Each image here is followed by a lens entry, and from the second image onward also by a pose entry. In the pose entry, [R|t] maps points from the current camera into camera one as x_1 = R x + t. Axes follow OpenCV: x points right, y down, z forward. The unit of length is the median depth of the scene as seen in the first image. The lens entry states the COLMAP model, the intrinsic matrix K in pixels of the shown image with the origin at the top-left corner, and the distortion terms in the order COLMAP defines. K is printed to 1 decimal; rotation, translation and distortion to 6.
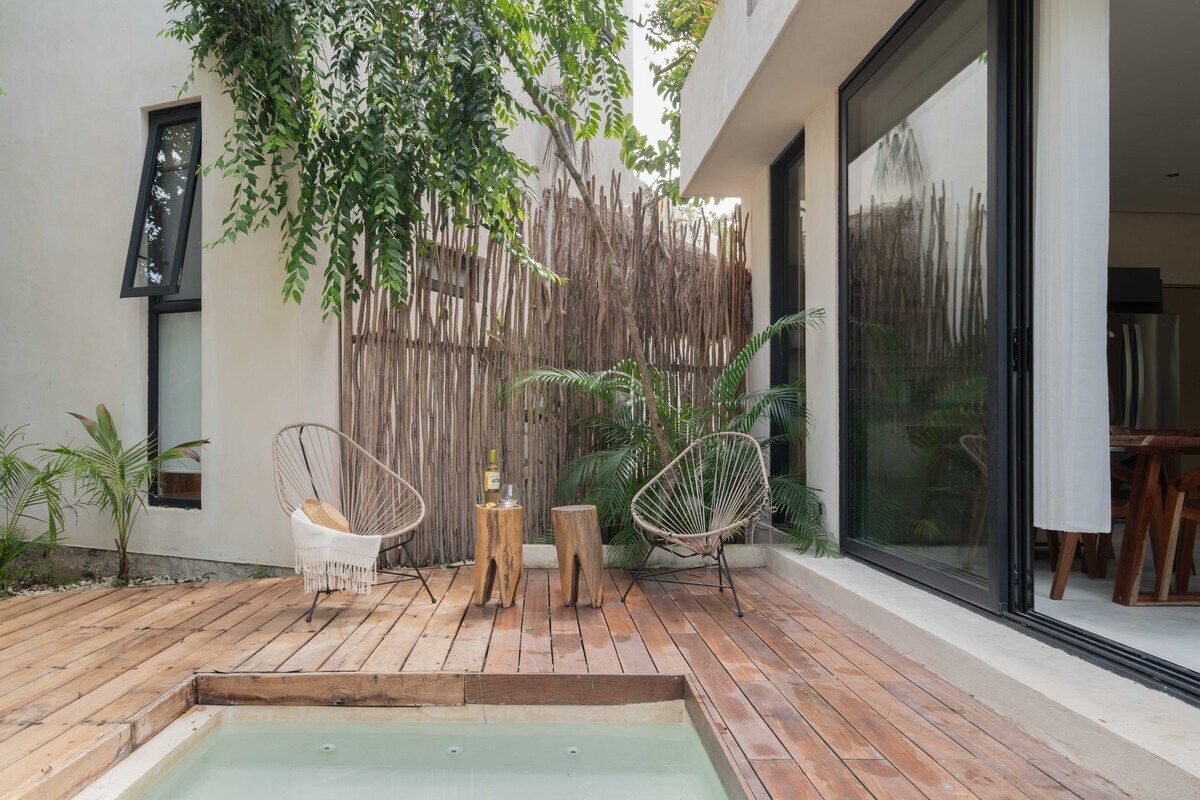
lens RADIAL K [[833.7, 0, 598.3], [0, 833.7, 427.0], [0, 0, 1]] dist [-0.002773, -0.002645]
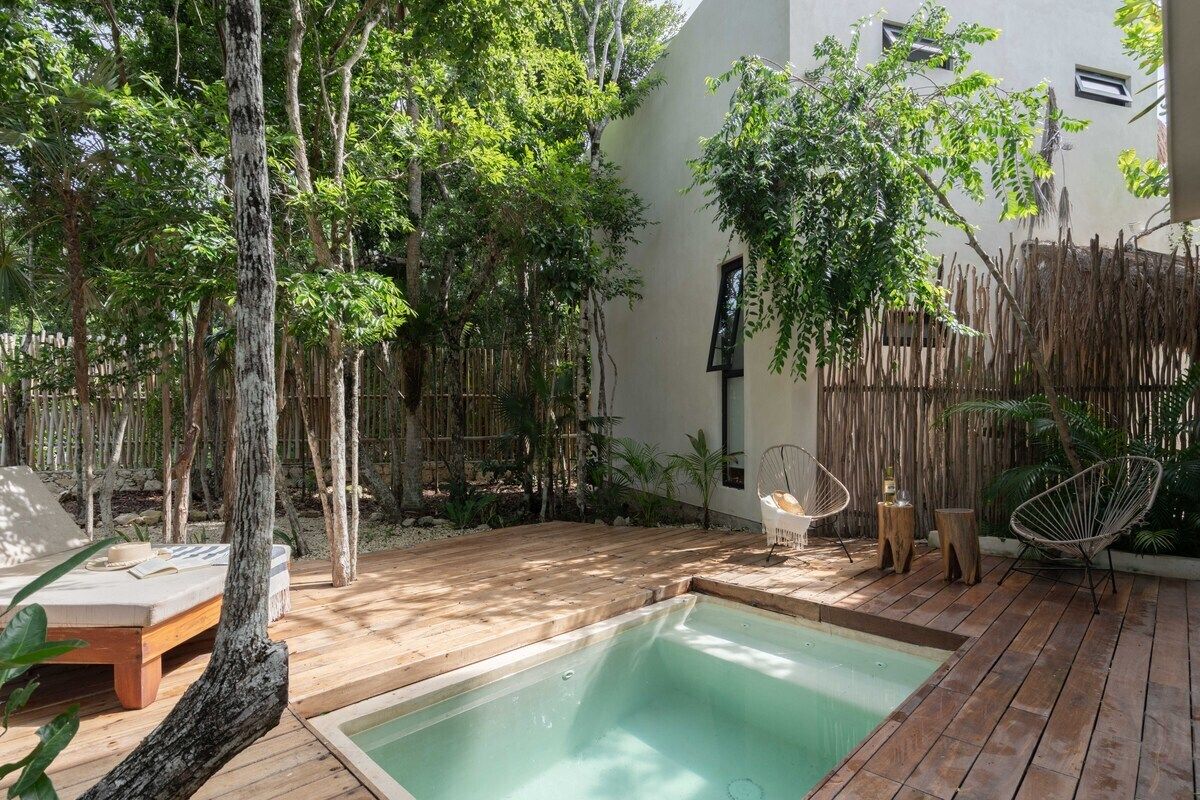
lens RADIAL K [[617.2, 0, 595.2], [0, 617.2, 426.5], [0, 0, 1]] dist [-0.000552, -0.000393]
pose [[0.679117, -0.003031, -0.734024, 0.296701], [0.010944, 0.999922, 0.005997, -0.051744], [0.733948, -0.012106, 0.679097, -0.125567]]
